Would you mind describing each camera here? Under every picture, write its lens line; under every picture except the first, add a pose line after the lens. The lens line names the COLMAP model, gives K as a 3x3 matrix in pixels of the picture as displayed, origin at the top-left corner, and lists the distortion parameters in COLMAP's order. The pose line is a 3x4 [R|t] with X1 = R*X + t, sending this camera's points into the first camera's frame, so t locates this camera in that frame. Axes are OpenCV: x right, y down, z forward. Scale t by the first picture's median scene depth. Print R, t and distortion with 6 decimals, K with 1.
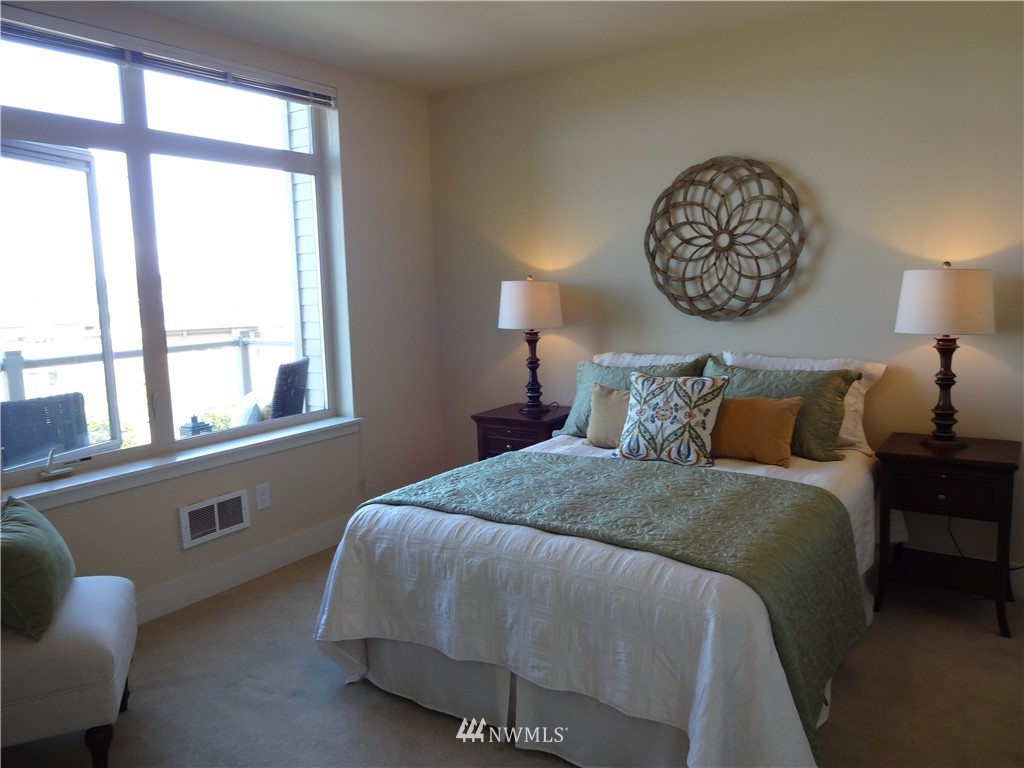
lens RADIAL K [[750.8, 0, 507.4], [0, 750.8, 378.9], [0, 0, 1]] dist [-0.009016, -0.001300]
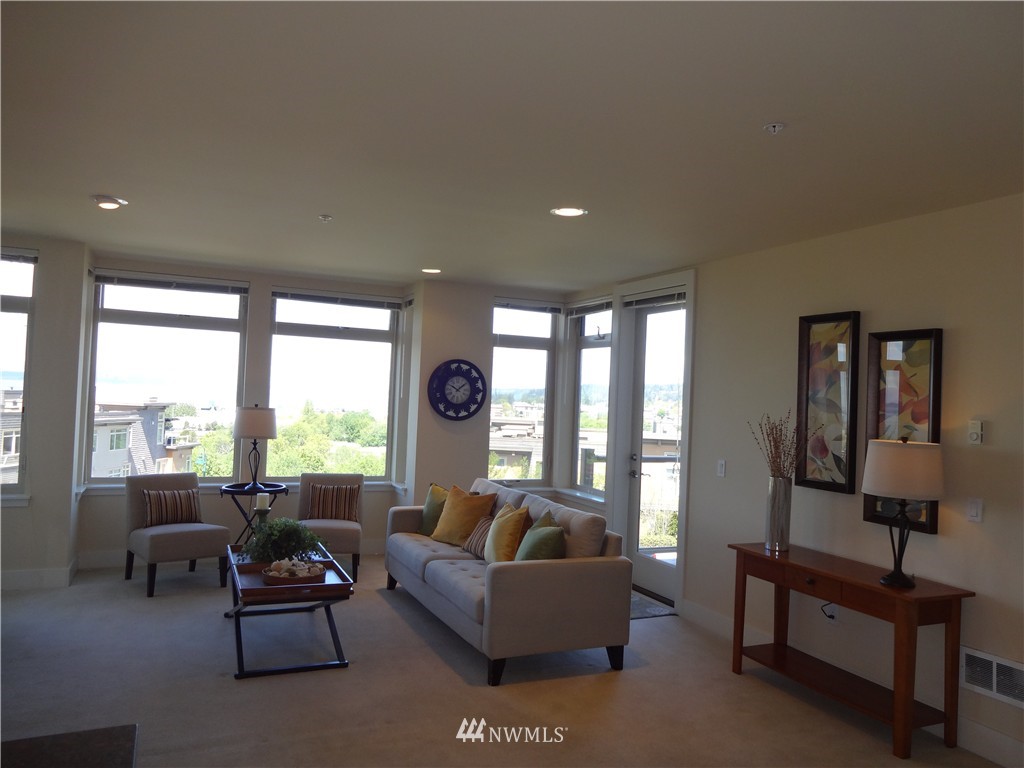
lens RADIAL K [[750.8, 0, 506.8], [0, 750.8, 379.3], [0, 0, 1]] dist [-0.009016, -0.001300]
pose [[0.844218, 0.051968, -0.533475, -0.220538], [-0.133684, 0.984250, -0.115673, 0.074961], [0.519062, 0.168971, 0.837869, -1.079769]]
